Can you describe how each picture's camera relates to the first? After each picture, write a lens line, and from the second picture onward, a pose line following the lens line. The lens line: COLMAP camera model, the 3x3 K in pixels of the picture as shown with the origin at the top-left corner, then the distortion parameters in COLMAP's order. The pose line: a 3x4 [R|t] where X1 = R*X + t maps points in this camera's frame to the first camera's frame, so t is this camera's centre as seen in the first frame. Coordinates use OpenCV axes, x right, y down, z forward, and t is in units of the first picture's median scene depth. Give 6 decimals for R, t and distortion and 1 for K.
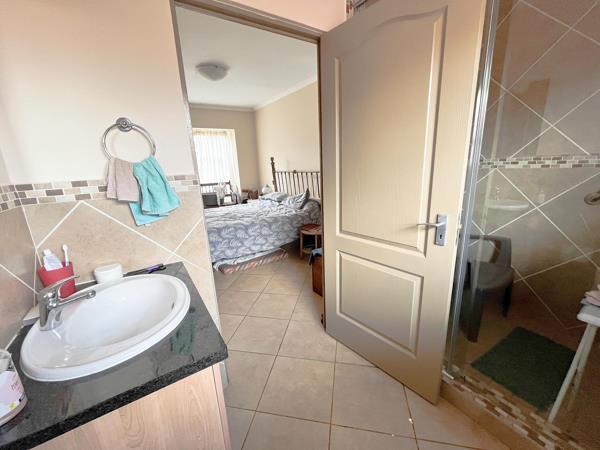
lens RADIAL K [[241.8, 0, 299.7], [0, 241.8, 223.2], [0, 0, 1]] dist [-0.001420, 0.000098]
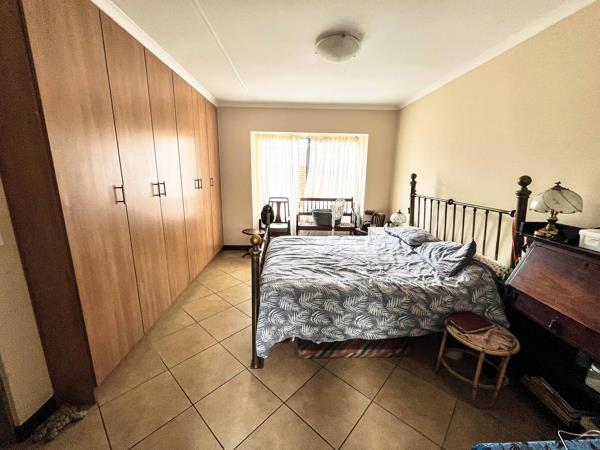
lens RADIAL K [[241.8, 0, 300.9], [0, 241.8, 222.9], [0, 0, 1]] dist [-0.001420, 0.000098]
pose [[0.853238, 0.163599, -0.495198, -0.035210], [-0.174714, 0.984323, 0.024156, -0.124937], [0.491386, 0.065908, 0.868445, 0.338590]]
